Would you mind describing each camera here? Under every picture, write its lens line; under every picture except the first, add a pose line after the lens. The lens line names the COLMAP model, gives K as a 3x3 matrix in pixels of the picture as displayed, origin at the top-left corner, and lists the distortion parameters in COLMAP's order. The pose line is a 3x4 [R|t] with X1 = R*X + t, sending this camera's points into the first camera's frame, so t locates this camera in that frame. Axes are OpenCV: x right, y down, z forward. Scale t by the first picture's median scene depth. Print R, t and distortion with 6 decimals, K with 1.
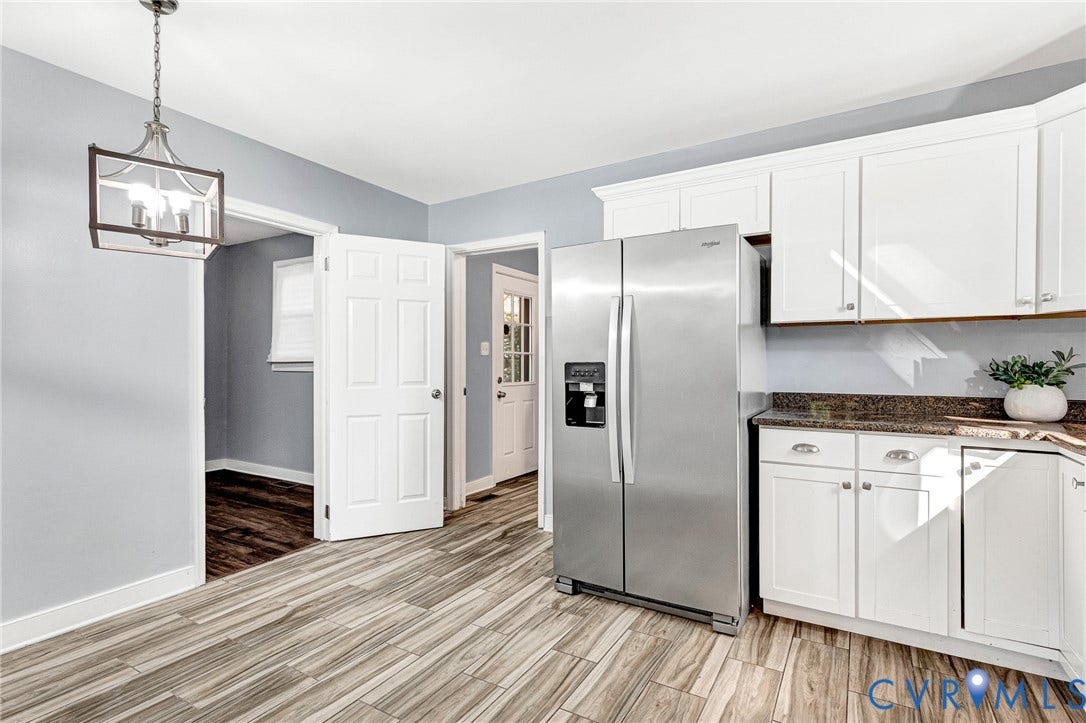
lens RADIAL K [[520.9, 0, 528.1], [0, 520.9, 365.8], [0, 0, 1]] dist [0.003463, 0.000364]
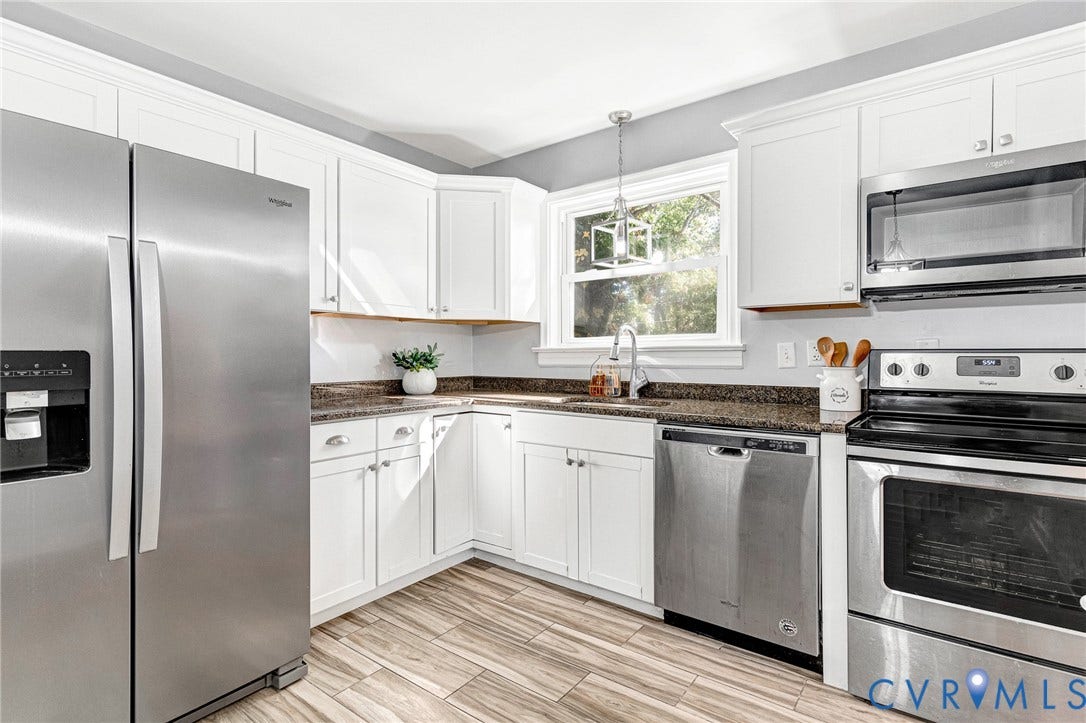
lens RADIAL K [[538.9, 0, 523.0], [0, 538.9, 354.8], [0, 0, 1]] dist [0.003636, 0.000781]
pose [[0.092176, -0.001676, 0.995741, -0.403386], [0.006260, 0.999980, 0.001104, -0.000780], [-0.995723, 0.006131, 0.092185, 0.519065]]
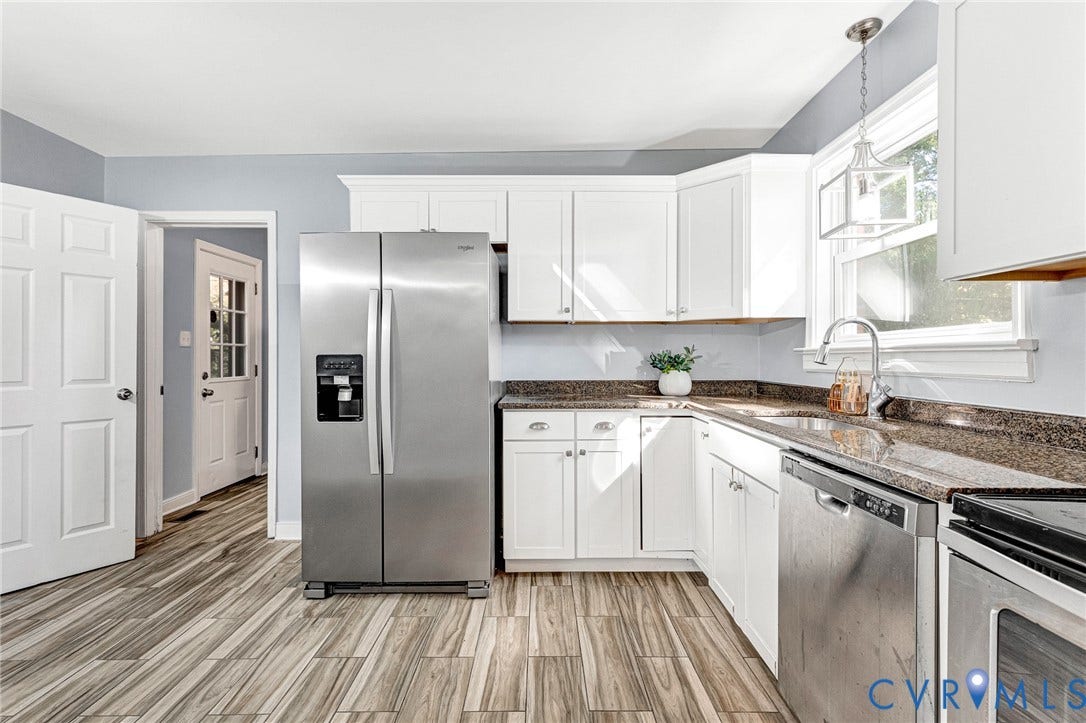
lens RADIAL K [[519.8, 0, 525.7], [0, 519.8, 355.5], [0, 0, 1]] dist [0.004056, -0.000621]
pose [[0.857383, -0.000353, 0.514679, -0.101214], [0.003598, 0.999979, -0.005309, 0.001429], [-0.514667, 0.006403, 0.857366, -0.009571]]
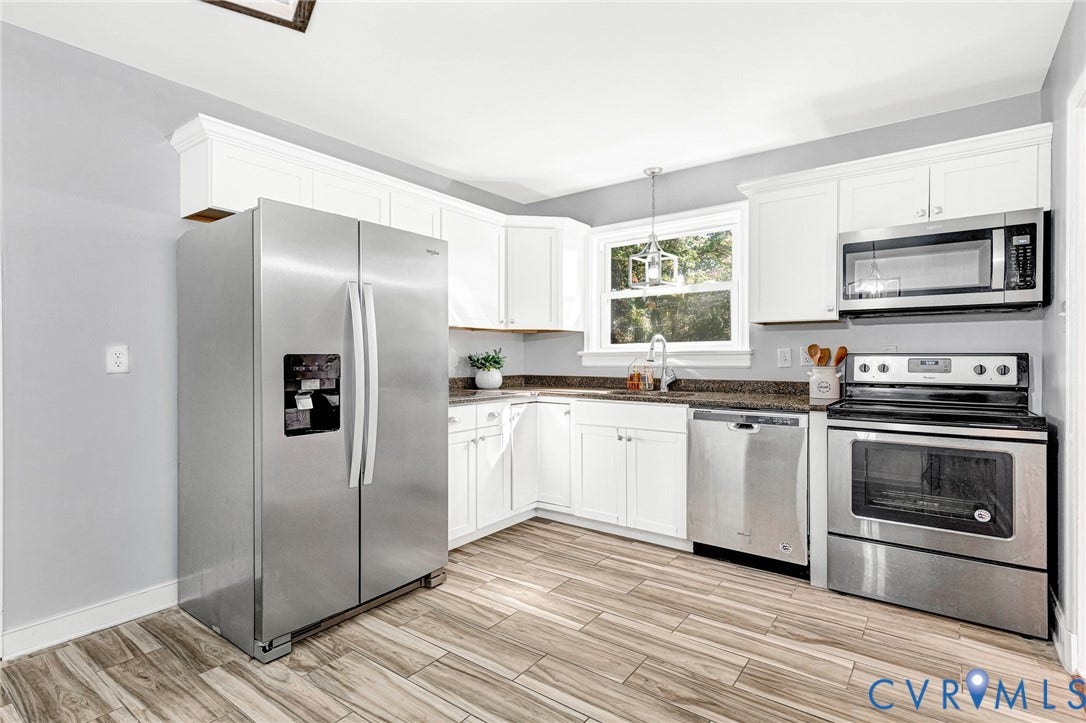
lens RADIAL K [[552.6, 0, 495.3], [0, 552.6, 361.3], [0, 0, 1]] dist [0.002665, 0.000017]
pose [[0.113540, -0.007374, 0.993506, -0.789796], [0.005577, 0.999961, 0.006785, -0.000648], [-0.993518, 0.004770, 0.113577, 0.675847]]
